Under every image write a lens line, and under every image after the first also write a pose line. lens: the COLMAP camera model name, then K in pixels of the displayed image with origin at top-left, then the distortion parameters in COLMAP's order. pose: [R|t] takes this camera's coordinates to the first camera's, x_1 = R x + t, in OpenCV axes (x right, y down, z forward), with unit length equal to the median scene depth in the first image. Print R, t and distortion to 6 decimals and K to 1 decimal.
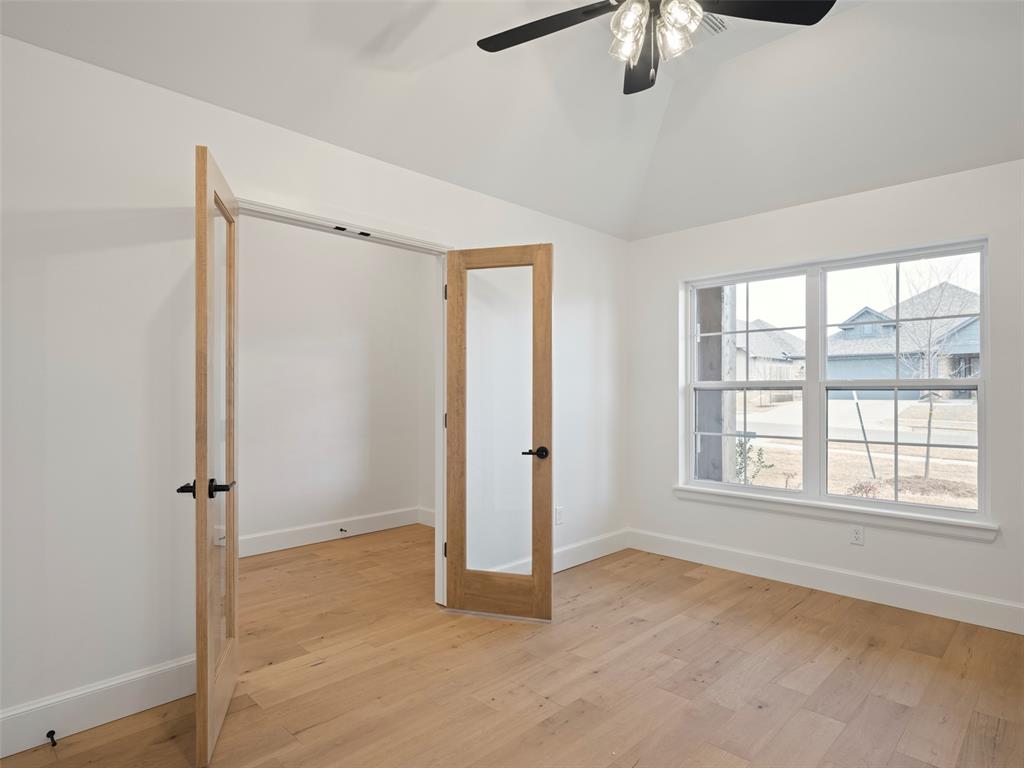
lens RADIAL K [[575.8, 0, 517.6], [0, 575.8, 389.0], [0, 0, 1]] dist [-0.010946, 0.004793]
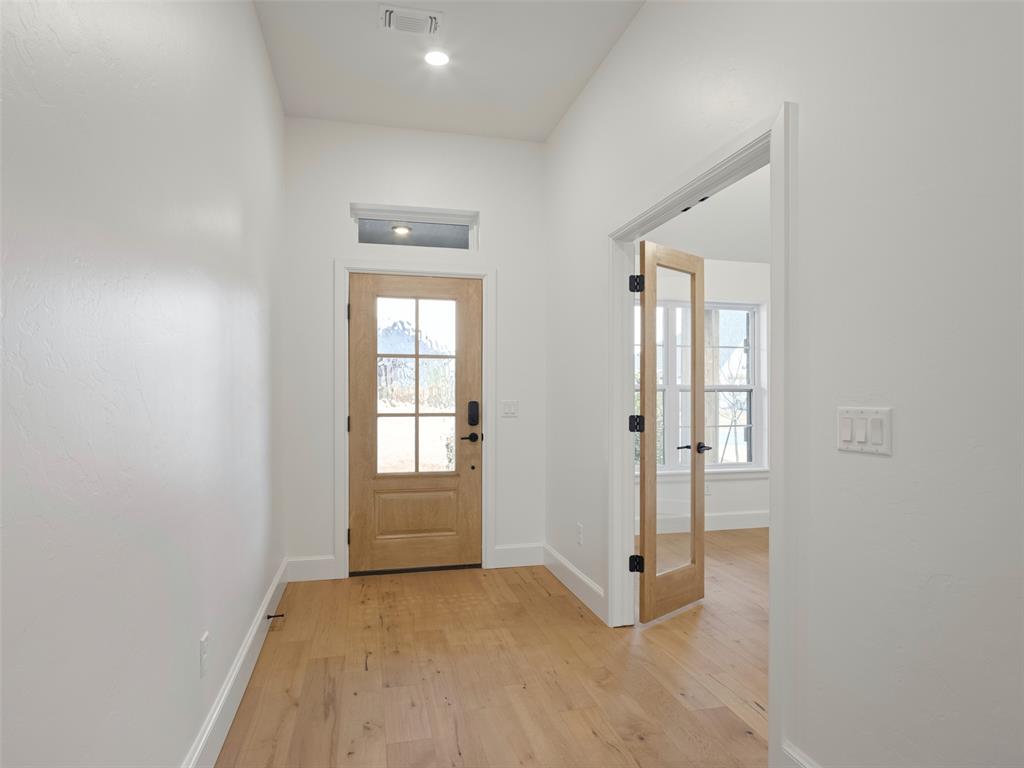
lens RADIAL K [[575.8, 0, 516.1], [0, 575.8, 391.1], [0, 0, 1]] dist [-0.010946, 0.004793]
pose [[0.533249, 0.007489, 0.845925, -0.960569], [-0.006253, 0.999968, -0.004911, 0.012893], [-0.845935, -0.002671, 0.533279, 0.647227]]
